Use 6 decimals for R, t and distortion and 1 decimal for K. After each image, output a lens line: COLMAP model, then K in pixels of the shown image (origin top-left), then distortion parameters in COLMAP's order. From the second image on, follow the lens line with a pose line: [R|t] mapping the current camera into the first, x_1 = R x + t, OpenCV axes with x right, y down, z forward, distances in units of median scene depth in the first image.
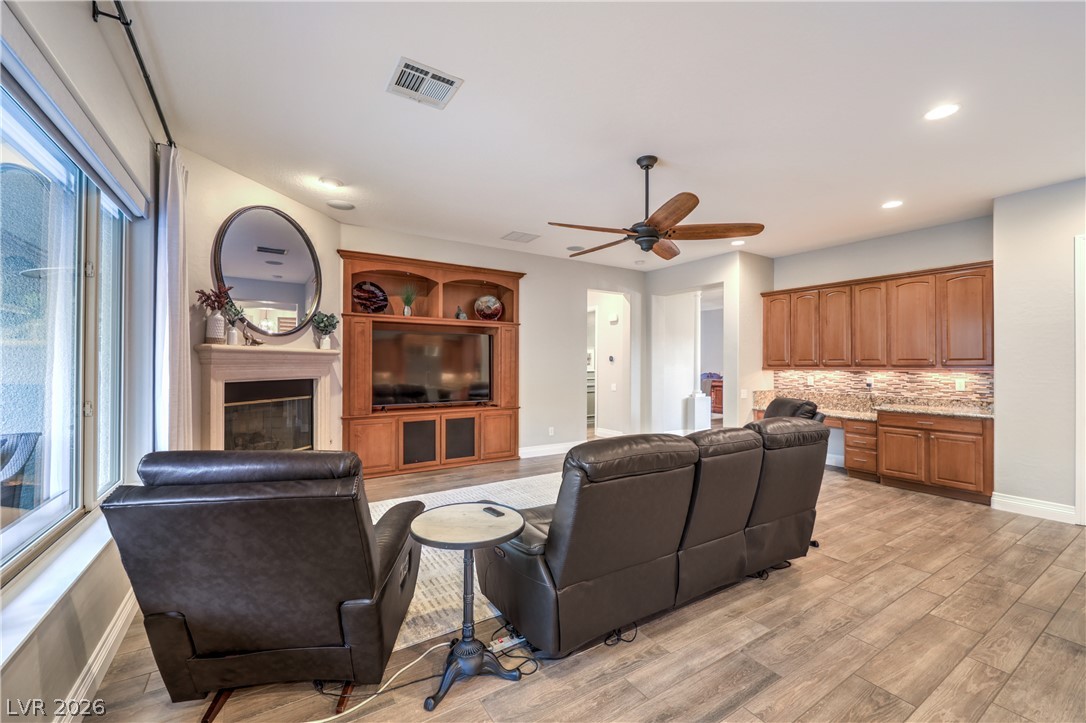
lens RADIAL K [[440.4, 0, 543.0], [0, 440.4, 361.5], [0, 0, 1]] dist [0.001714, 0.000381]
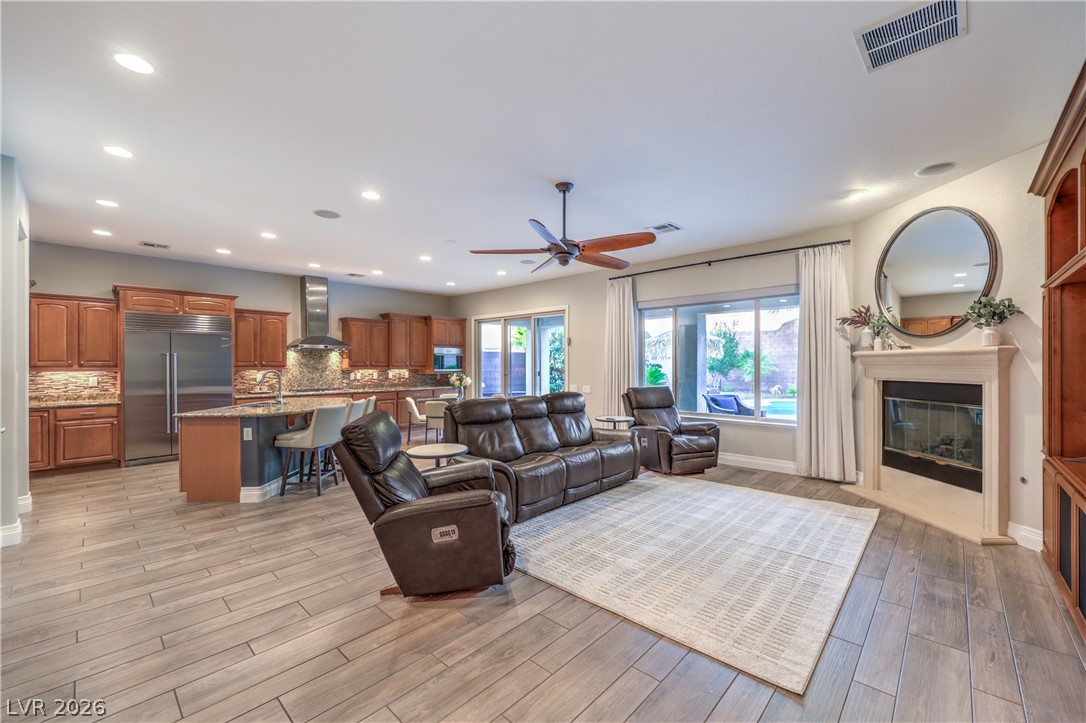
lens RADIAL K [[437.2, 0, 554.7], [0, 437.2, 365.4], [0, 0, 1]] dist [-0.008368, -0.000055]
pose [[-0.963669, 0.000168, -0.267098, 0.531813], [0.001256, 0.999992, -0.003905, 0.009479], [0.267095, -0.004098, -0.963661, 1.969689]]
